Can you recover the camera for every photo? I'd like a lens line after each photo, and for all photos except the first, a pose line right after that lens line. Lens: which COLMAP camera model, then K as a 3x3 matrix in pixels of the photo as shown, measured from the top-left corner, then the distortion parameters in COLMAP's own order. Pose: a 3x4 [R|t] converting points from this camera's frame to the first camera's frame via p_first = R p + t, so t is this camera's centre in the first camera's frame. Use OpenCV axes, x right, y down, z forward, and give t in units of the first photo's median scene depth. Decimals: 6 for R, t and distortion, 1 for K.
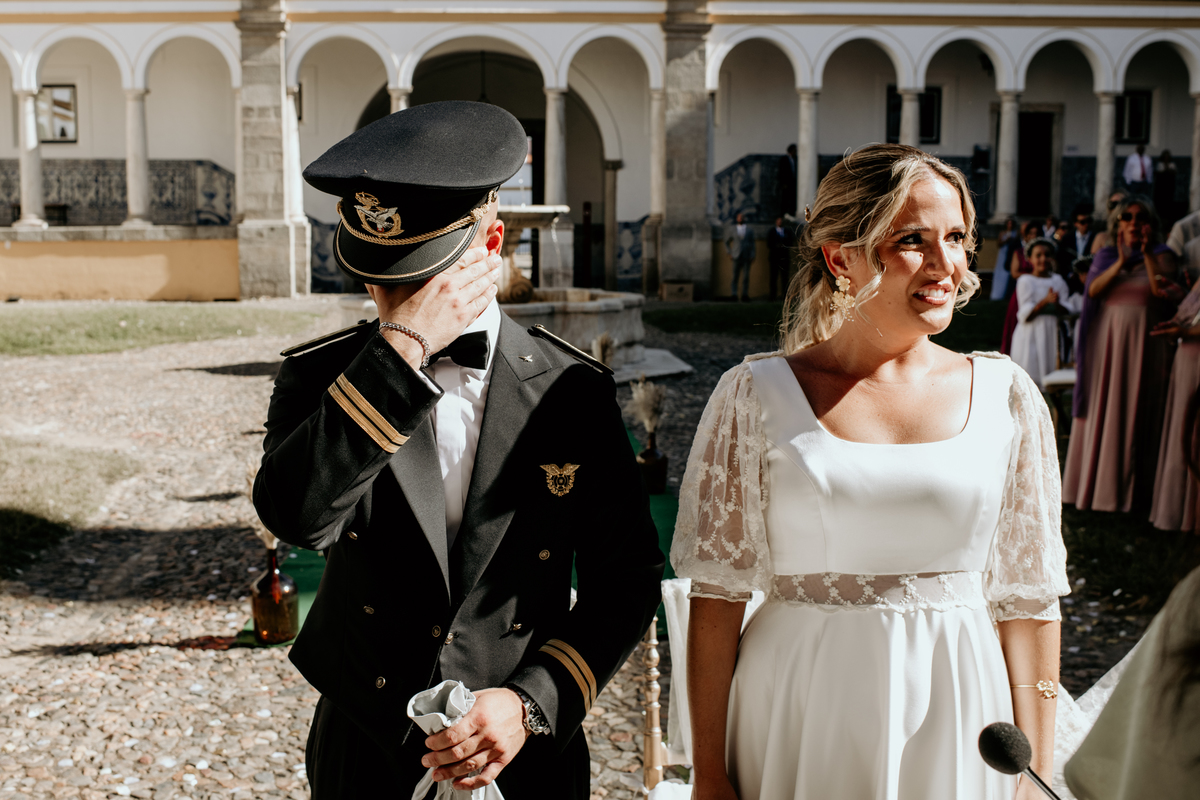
lens RADIAL K [[1290.0, 0, 563.7], [0, 1290.0, 364.6], [0, 0, 1]] dist [-0.077872, 0.022277]
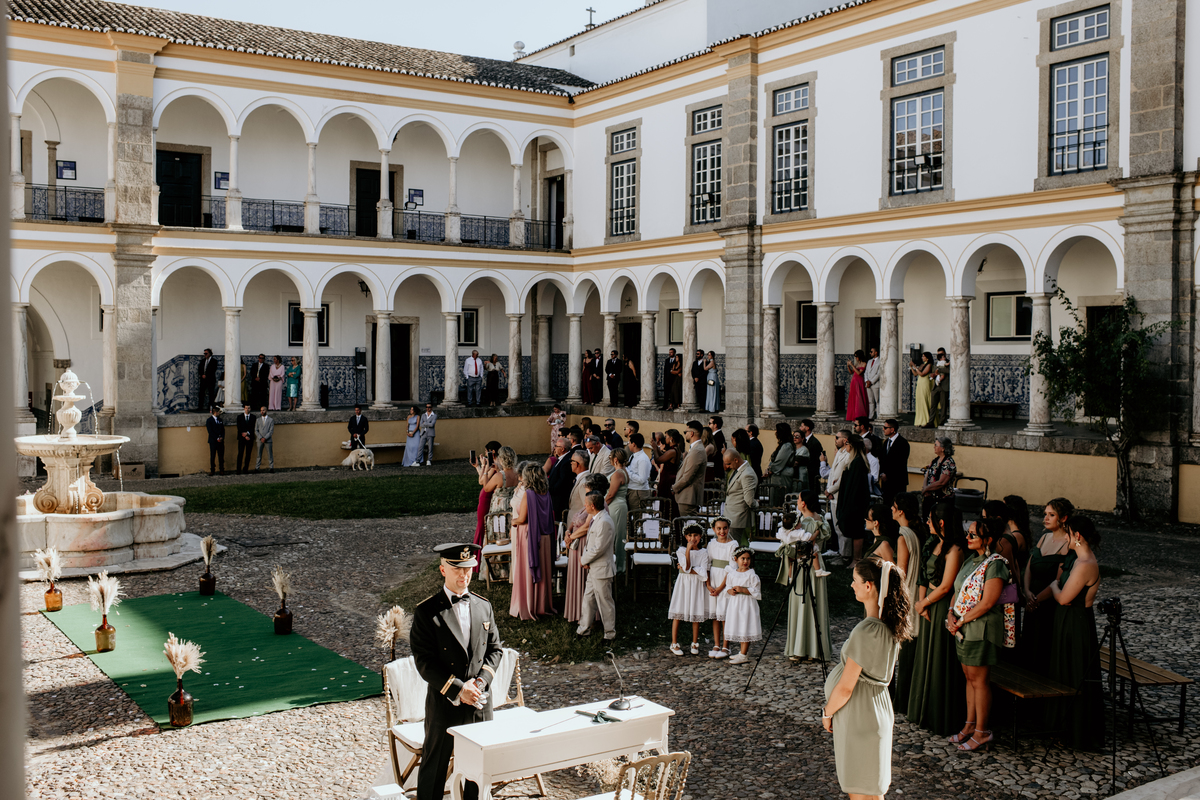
lens RADIAL K [[1190.0, 0, 563.1], [0, 1190.0, 400.7], [0, 0, 1]] dist [-0.083605, 0.028896]
pose [[0.866409, -0.012073, 0.499189, -0.110506], [0.054483, 0.996025, -0.070473, -0.022701], [-0.496353, 0.088256, 0.863623, -0.164259]]
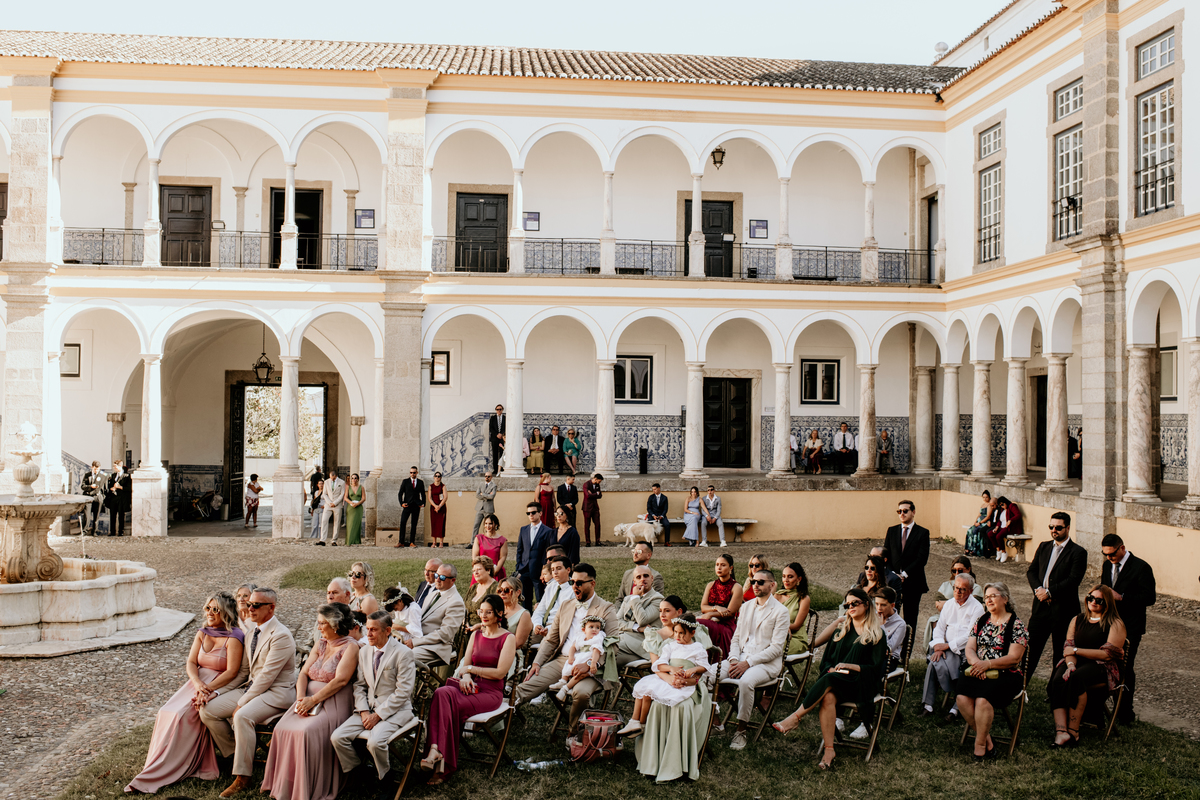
lens RADIAL K [[1249.9, 0, 607.0], [0, 1249.9, 401.7], [0, 0, 1]] dist [-0.103963, 0.112383]
pose [[0.998010, 0.013475, 0.061597, 0.206243], [-0.005057, 0.990857, -0.134819, -0.028858], [-0.062850, 0.134239, 0.988954, -0.096071]]
